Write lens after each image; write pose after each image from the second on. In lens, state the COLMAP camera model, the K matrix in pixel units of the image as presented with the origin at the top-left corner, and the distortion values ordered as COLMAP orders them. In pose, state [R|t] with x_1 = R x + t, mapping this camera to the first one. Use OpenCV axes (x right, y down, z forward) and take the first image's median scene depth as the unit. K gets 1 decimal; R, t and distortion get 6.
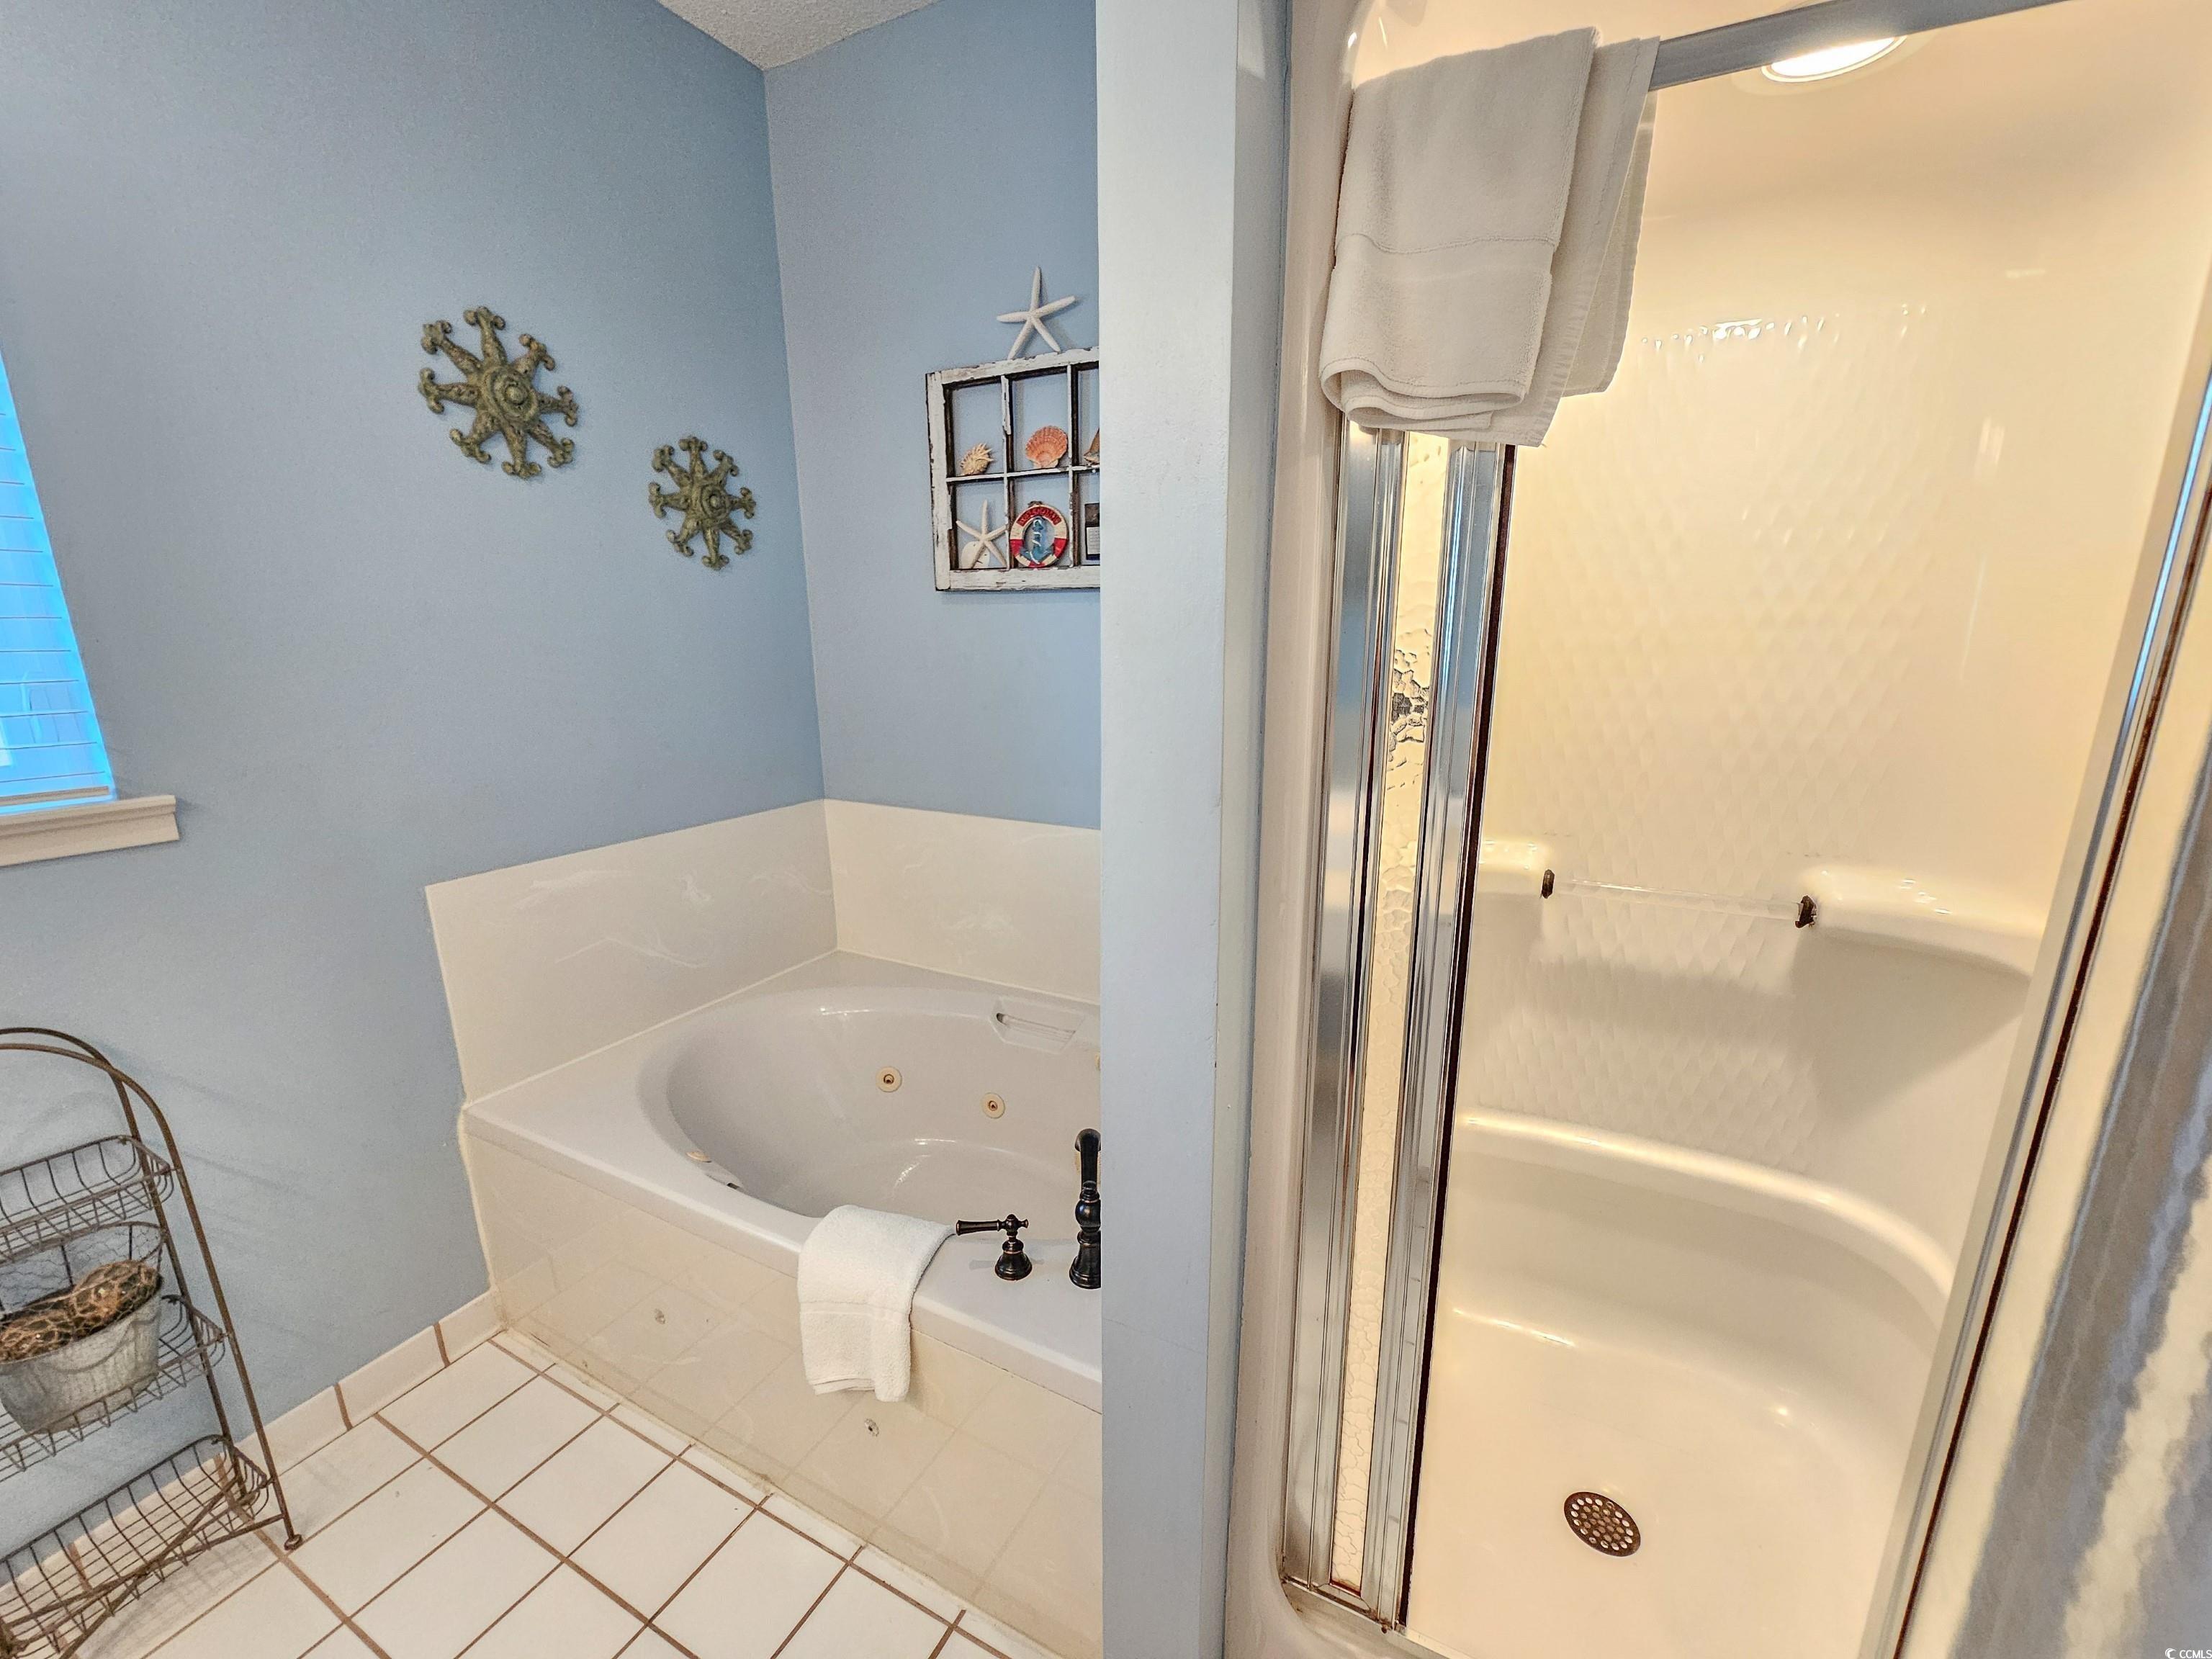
lens RADIAL K [[899.8, 0, 1117.3], [0, 899.8, 856.2], [0, 0, 1]] dist [-0.003571, 0.000055]
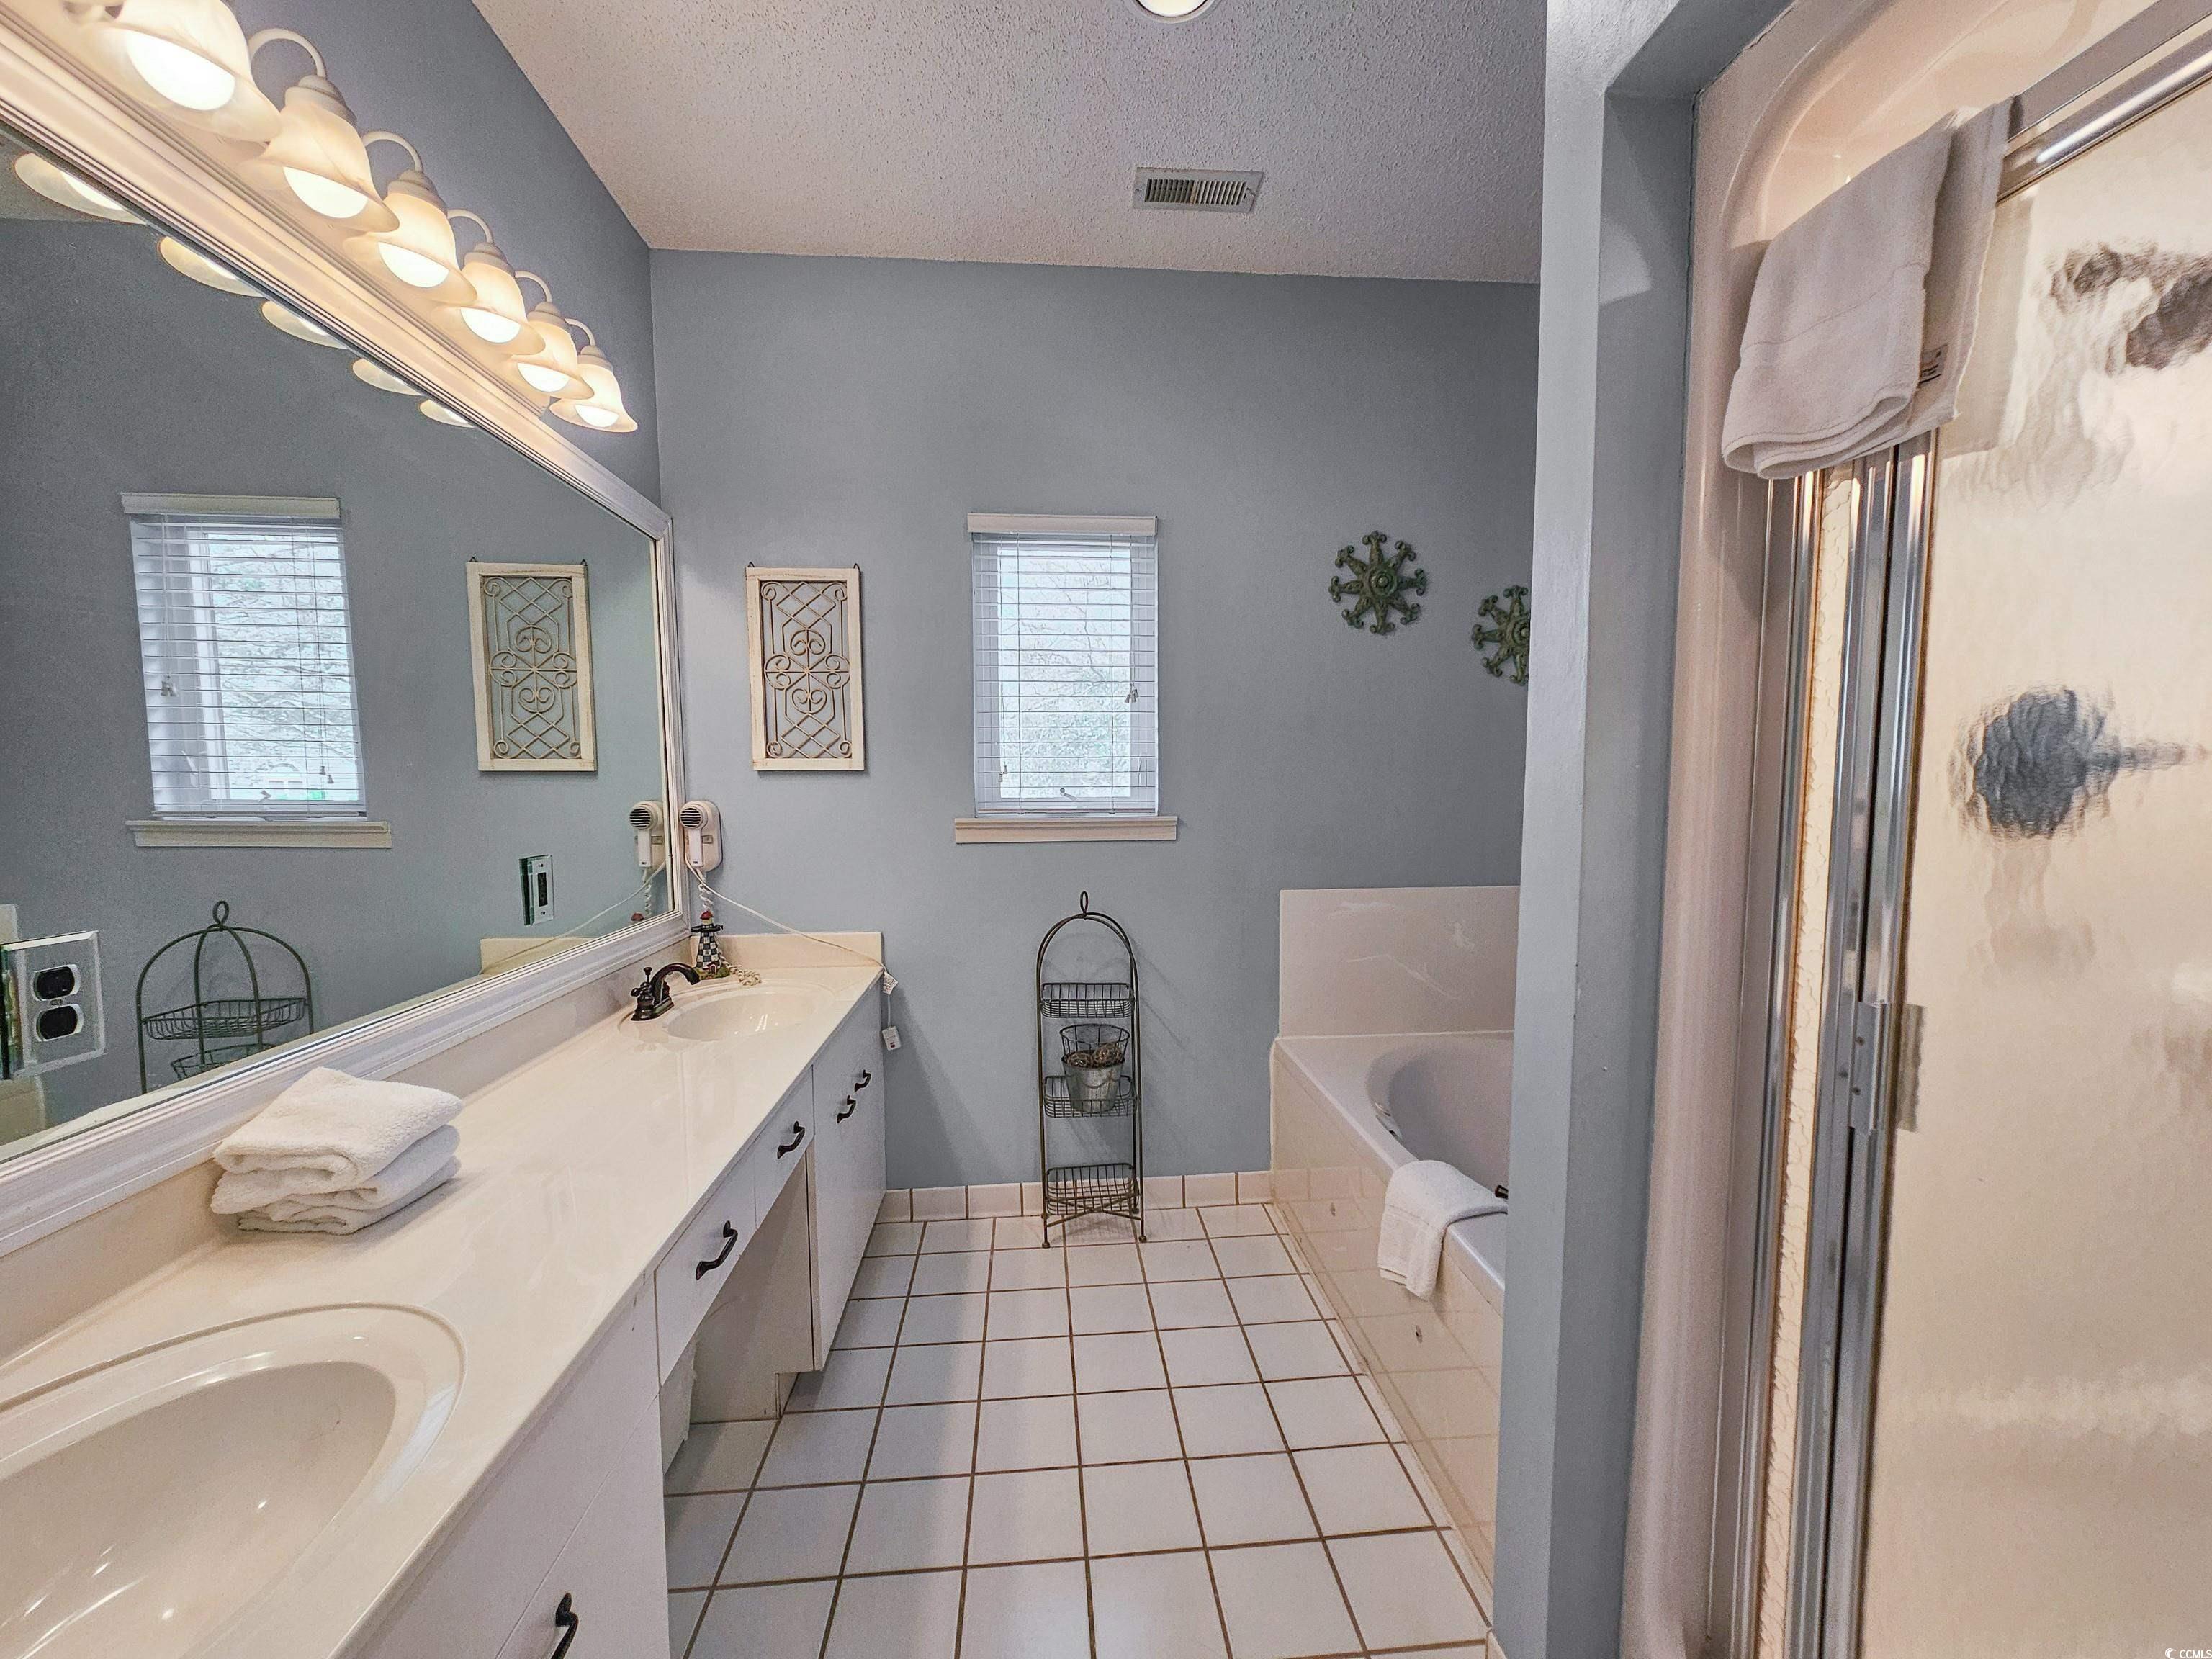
lens RADIAL K [[899.8, 0, 1107.6], [0, 899.8, 866.1], [0, 0, 1]] dist [-0.003571, 0.000055]
pose [[0.535145, 0.082440, -0.840728, 0.414545], [-0.198482, 0.979637, -0.030278, 0.102385], [0.821112, 0.183073, 0.540611, -0.127427]]
